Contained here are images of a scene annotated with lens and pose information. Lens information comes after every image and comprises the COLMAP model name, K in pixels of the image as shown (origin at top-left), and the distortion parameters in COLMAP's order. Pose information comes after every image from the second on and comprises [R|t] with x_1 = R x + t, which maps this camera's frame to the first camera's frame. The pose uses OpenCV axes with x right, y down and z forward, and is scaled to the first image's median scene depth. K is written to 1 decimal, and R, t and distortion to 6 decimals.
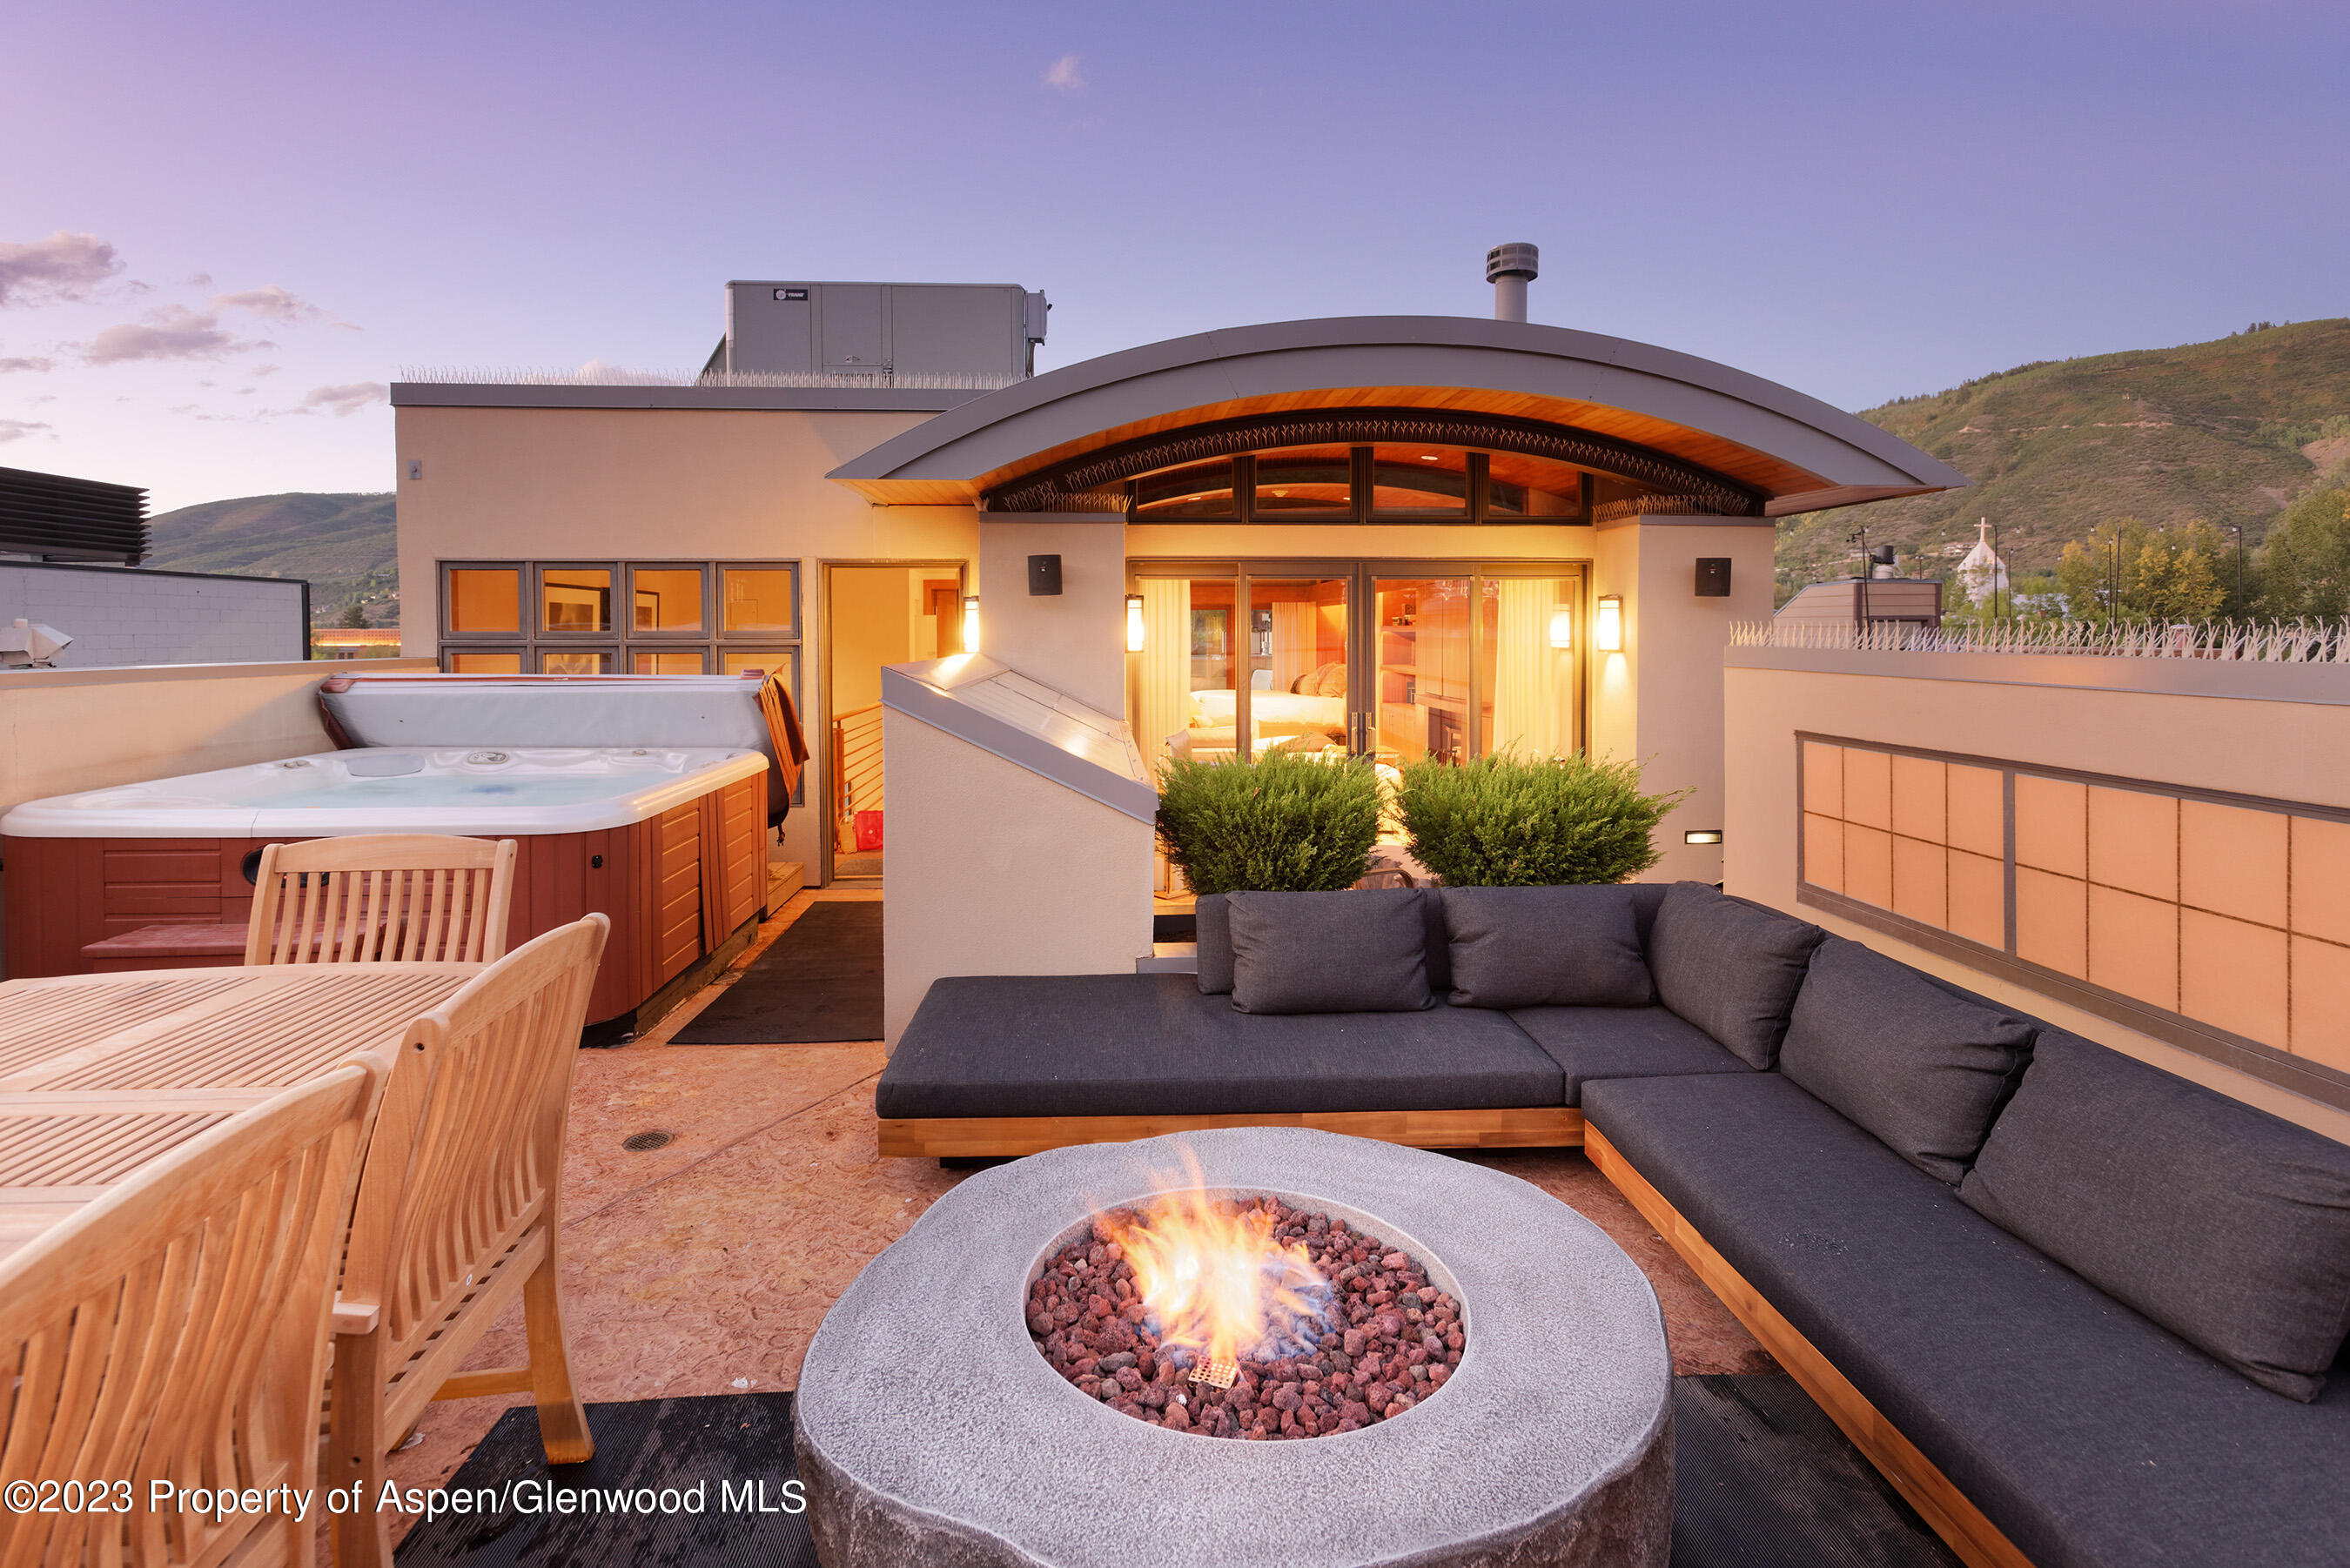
lens RADIAL K [[1145.3, 0, 1172.1], [0, 1145.3, 659.0], [0, 0, 1]] dist [-0.019478, 0.018287]
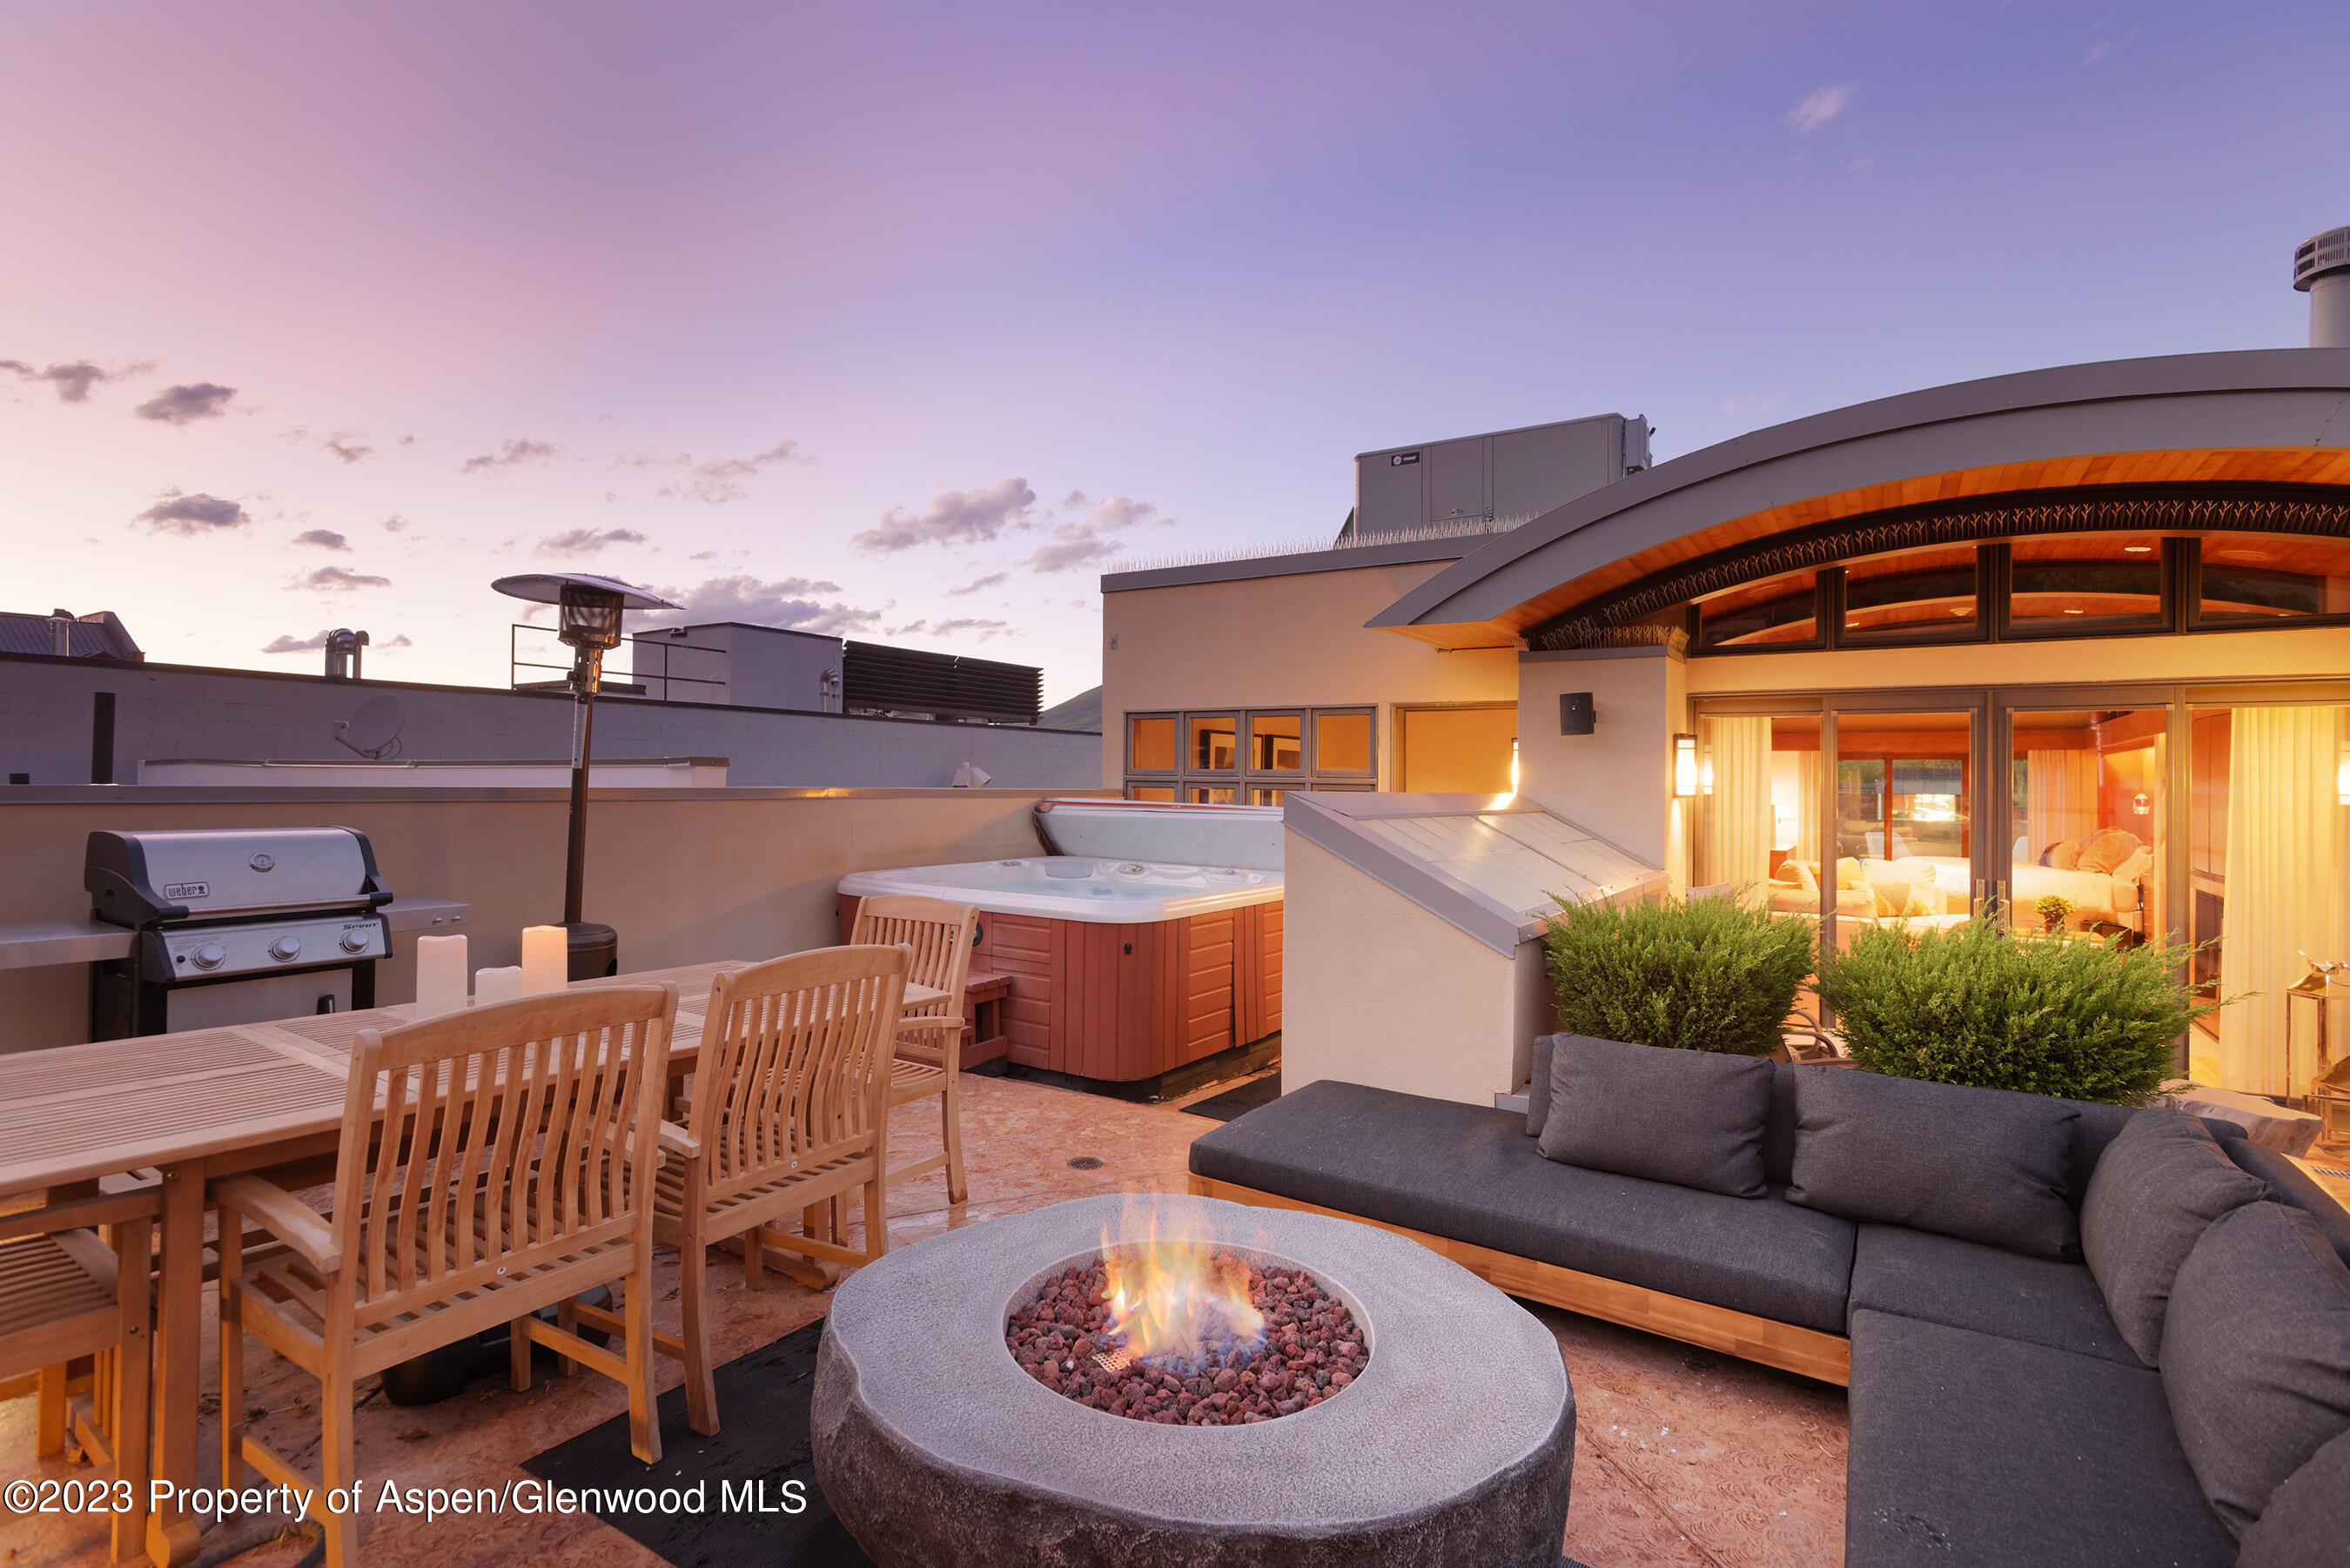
lens RADIAL K [[1165.1, 0, 1175.0], [0, 1165.1, 784.0], [0, 0, 1]] dist [0.001140, -0.000074]
pose [[0.792467, 0.017571, -0.609662, 0.214708], [-0.034405, 0.999281, -0.015922, 0.012909], [0.608943, 0.033593, 0.792502, 0.017460]]
